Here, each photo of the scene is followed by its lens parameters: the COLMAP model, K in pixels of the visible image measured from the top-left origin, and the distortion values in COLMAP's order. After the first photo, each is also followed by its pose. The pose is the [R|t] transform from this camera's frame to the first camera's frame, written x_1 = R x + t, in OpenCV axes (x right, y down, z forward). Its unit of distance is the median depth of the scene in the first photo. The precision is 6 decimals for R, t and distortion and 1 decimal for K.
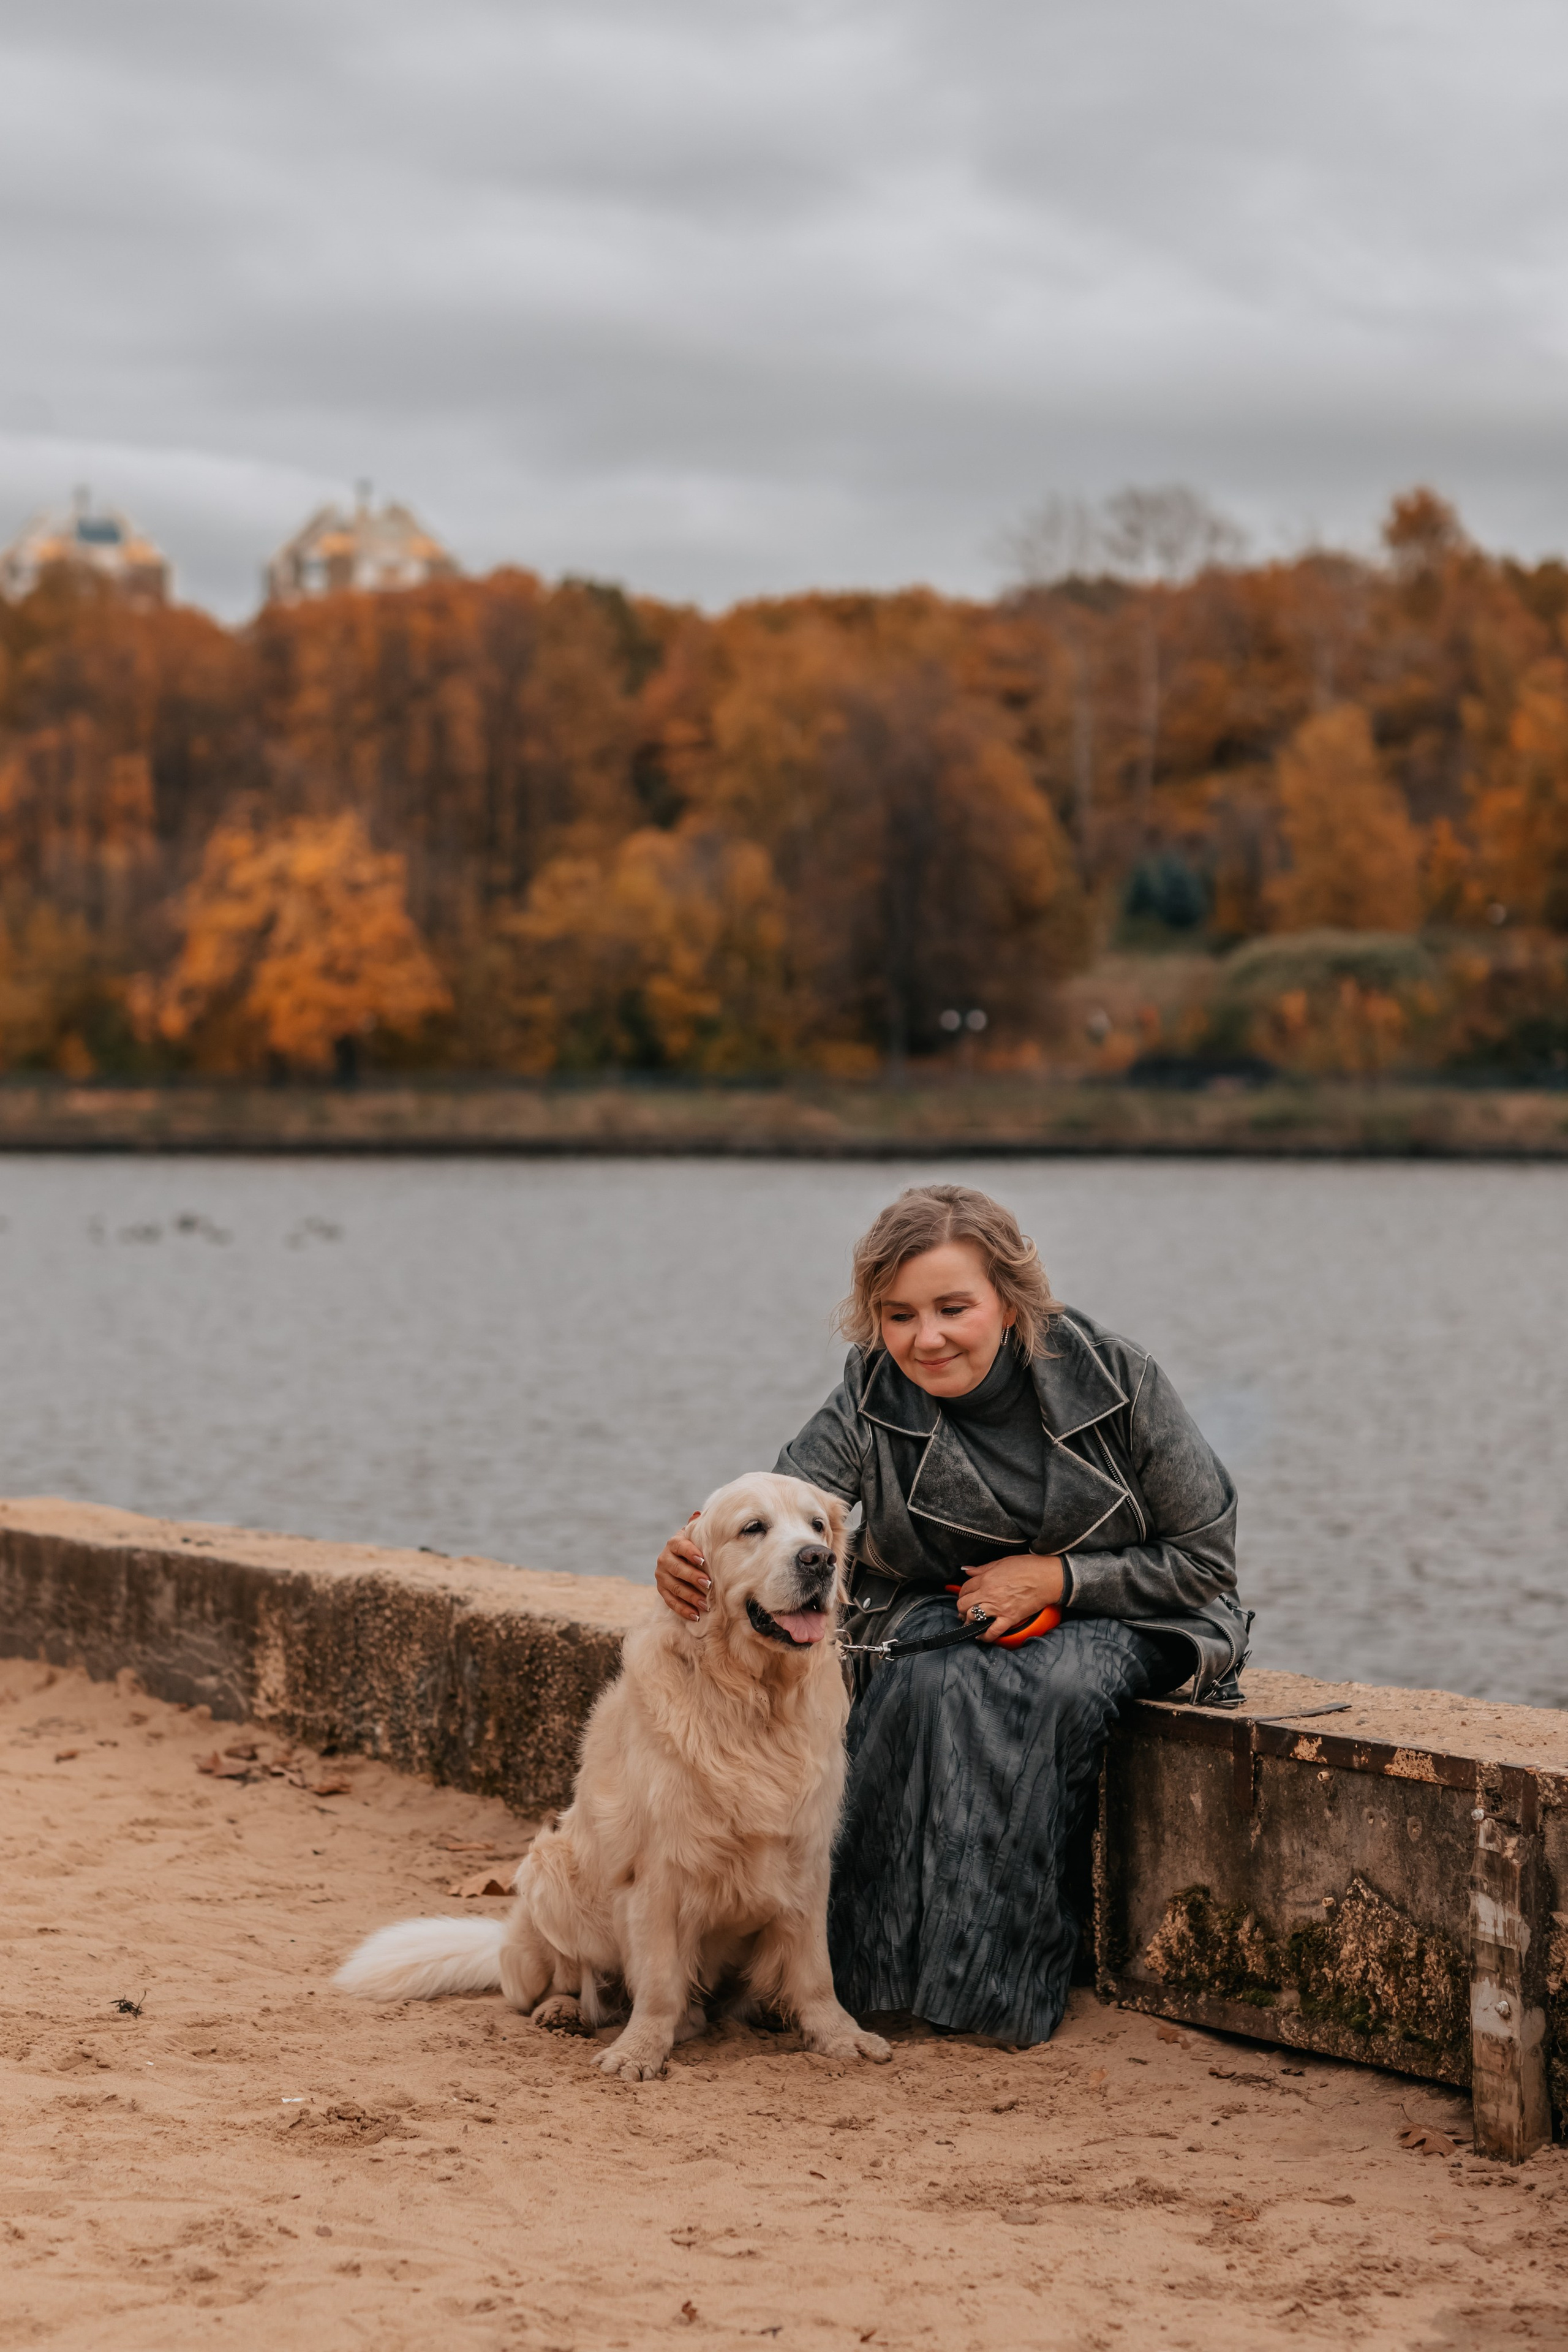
lens RADIAL K [[5897.1, 0, 810.0], [0, 5897.1, 1035.4], [0, 0, 1]] dist [-0.103581, -0.088597]
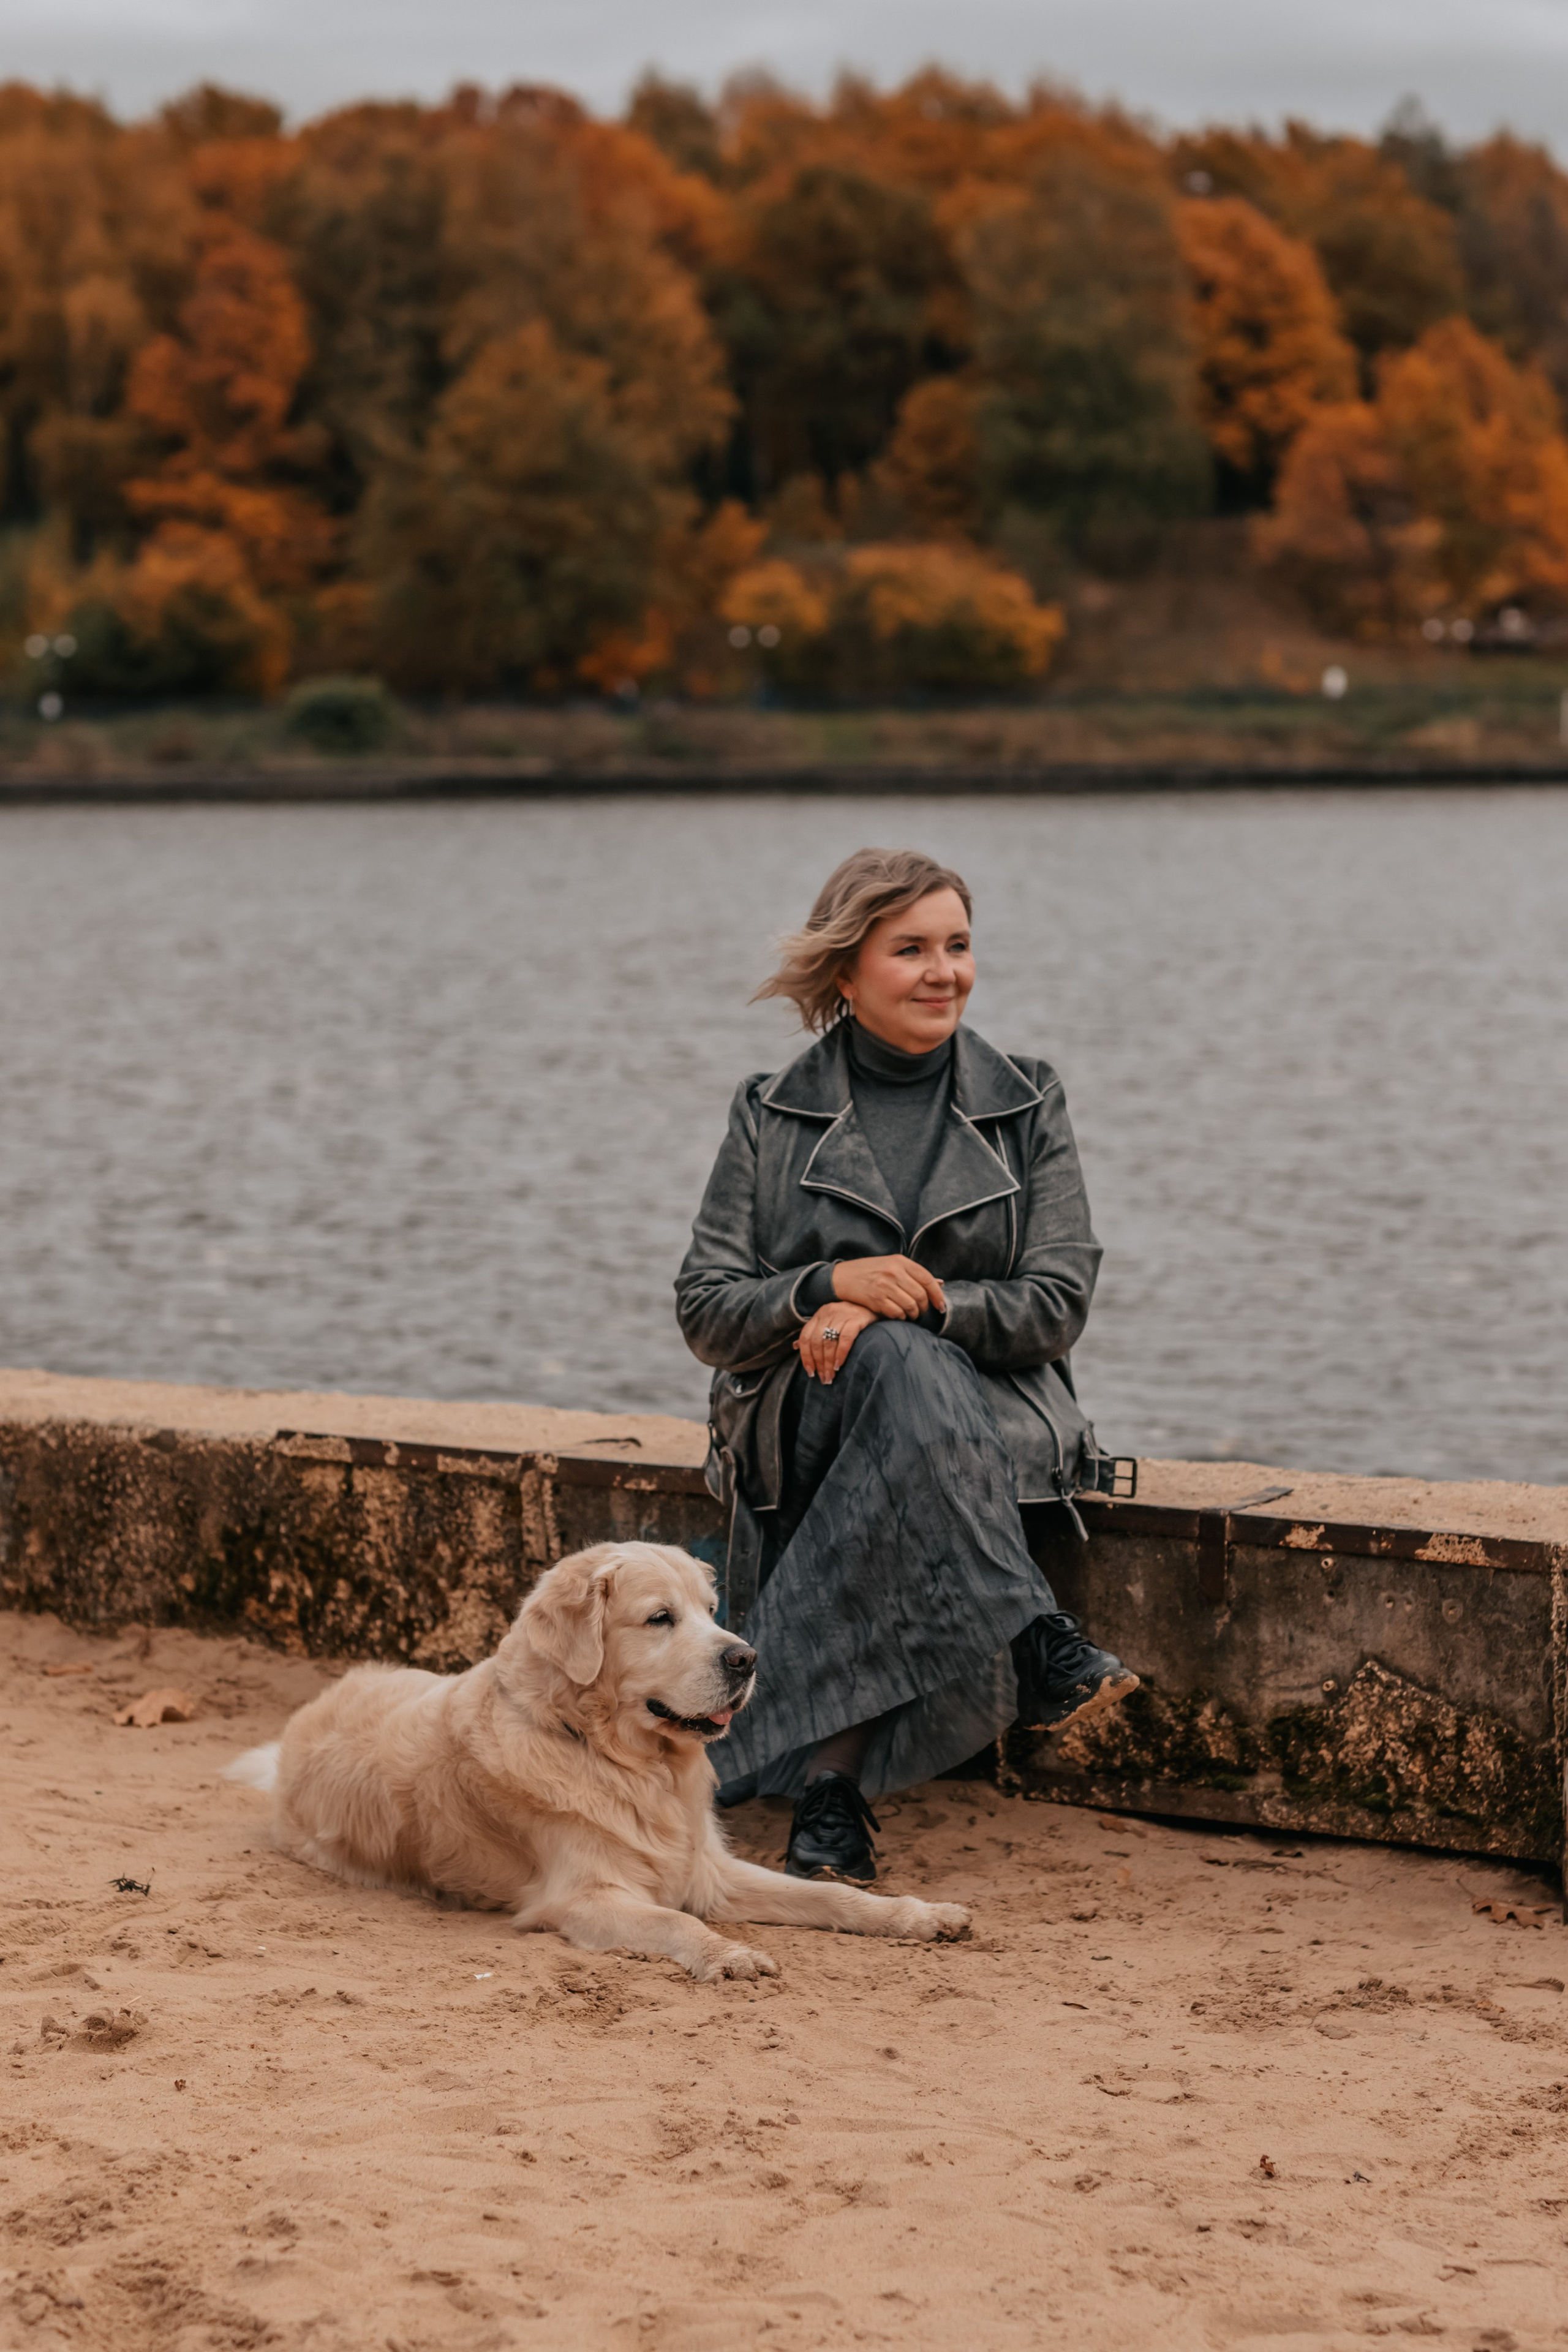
lens RADIAL K [[5911.0, 0, 771.8], [0, 5911.0, 1285.0], [0, 0, 1]] dist [-0.089858, -0.880268]
pose [[0.924417, -0.046105, 0.378587, -0.368141], [0.006133, 0.994335, 0.106117, -0.028747], [-0.381335, -0.095774, 0.919462, 0.103170]]
